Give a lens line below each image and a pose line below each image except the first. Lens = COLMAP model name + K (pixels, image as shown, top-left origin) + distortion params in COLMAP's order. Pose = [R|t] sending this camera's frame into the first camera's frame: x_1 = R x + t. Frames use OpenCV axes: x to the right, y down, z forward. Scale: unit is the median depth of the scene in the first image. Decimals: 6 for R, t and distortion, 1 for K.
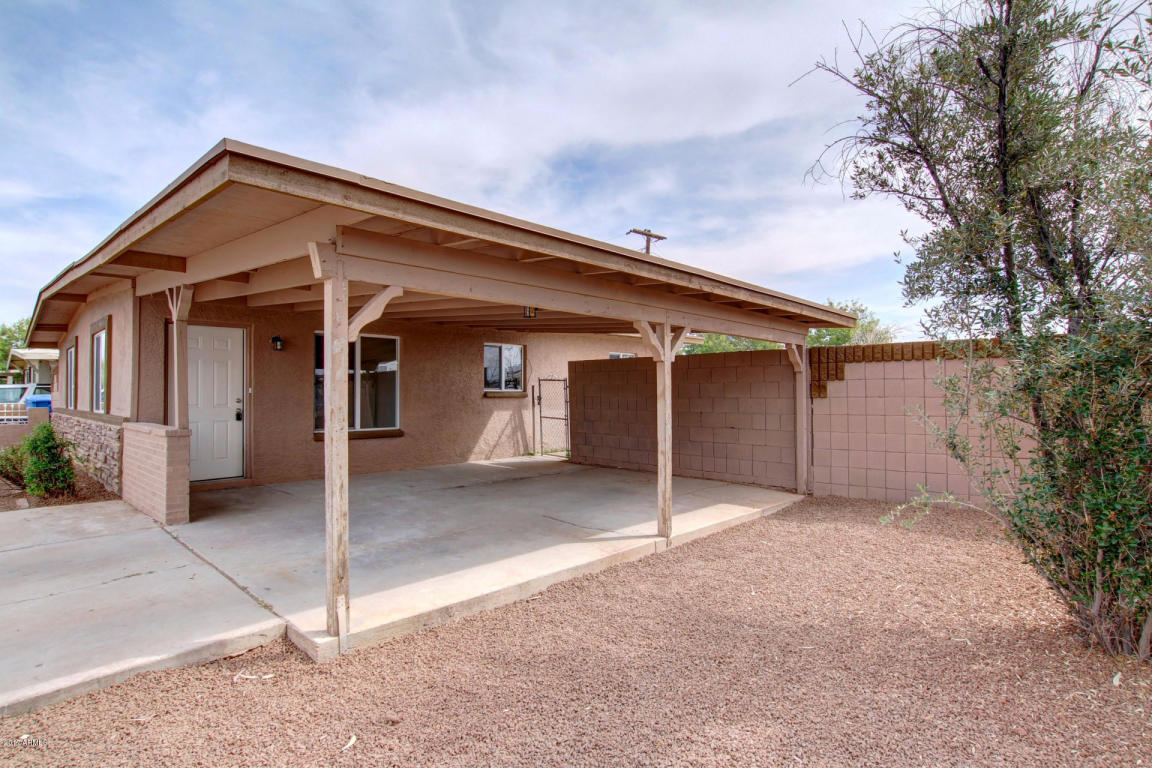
lens RADIAL K [[583.2, 0, 576.0], [0, 583.2, 384.0], [0, 0, 1]] dist [-0.002164, -0.000162]
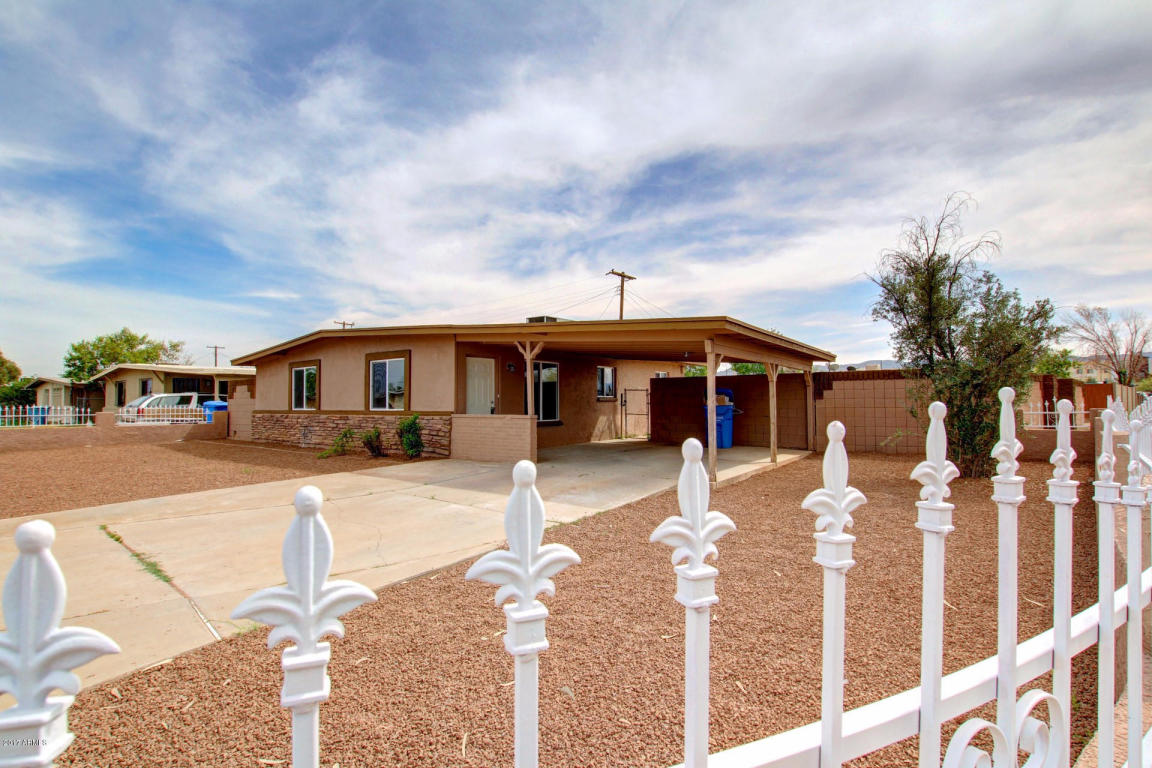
lens RADIAL K [[526.7, 0, 576.0], [0, 526.7, 384.0], [0, 0, 1]] dist [-0.009432, 0.001361]
pose [[0.992591, 0.000143, 0.121503, -0.413364], [0.002163, 0.999820, -0.018850, 0.003798], [-0.121484, 0.018973, 0.992412, -0.429353]]
